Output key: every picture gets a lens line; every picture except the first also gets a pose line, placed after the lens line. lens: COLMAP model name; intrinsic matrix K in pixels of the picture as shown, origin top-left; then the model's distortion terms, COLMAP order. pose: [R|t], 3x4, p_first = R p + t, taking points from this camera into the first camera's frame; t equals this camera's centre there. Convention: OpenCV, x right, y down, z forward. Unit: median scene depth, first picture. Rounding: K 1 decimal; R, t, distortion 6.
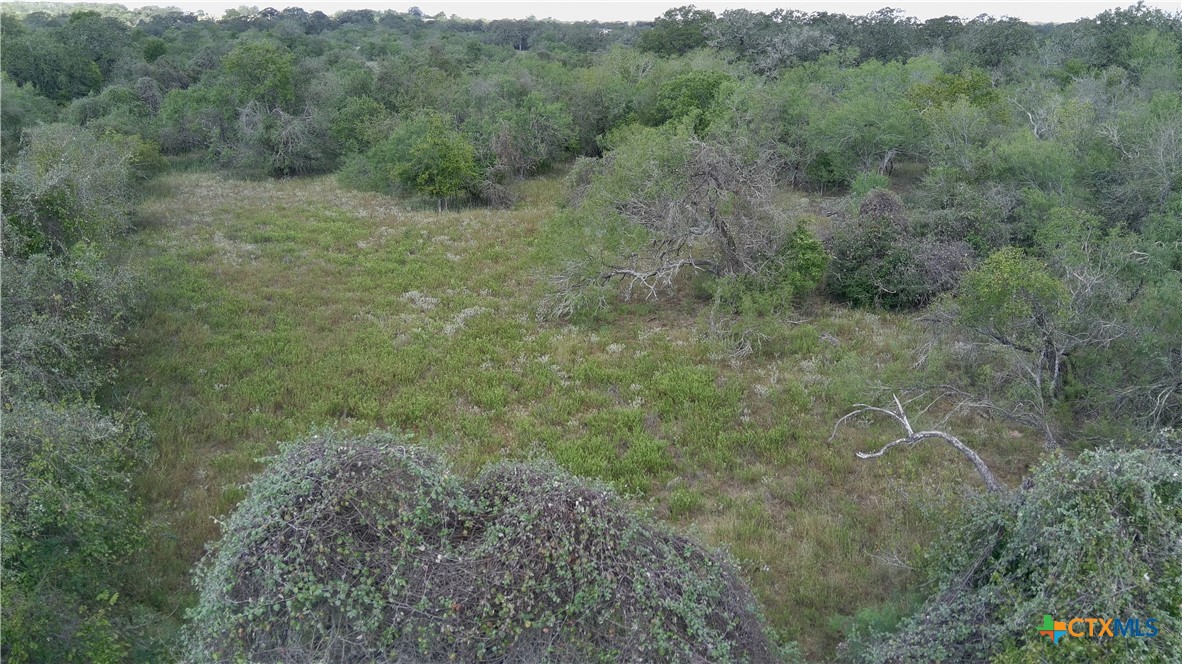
lens RADIAL K [[988.2, 0, 587.2], [0, 988.2, 329.1], [0, 0, 1]] dist [0.112664, -0.188721]
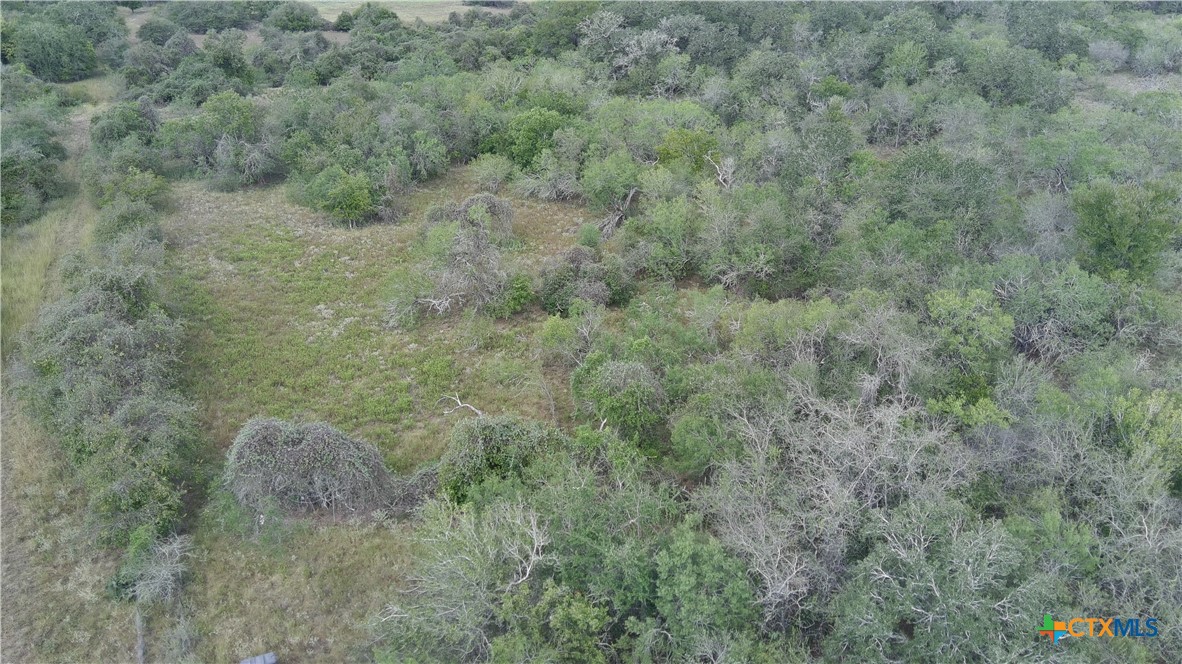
lens RADIAL K [[988.2, 0, 586.0], [0, 988.2, 332.3], [0, 0, 1]] dist [0.112664, -0.188721]
pose [[0.999825, -0.009908, 0.015889, 0.289474], [0.007869, 0.992292, 0.123672, -0.212448], [-0.016992, -0.123526, 0.992196, -0.863243]]
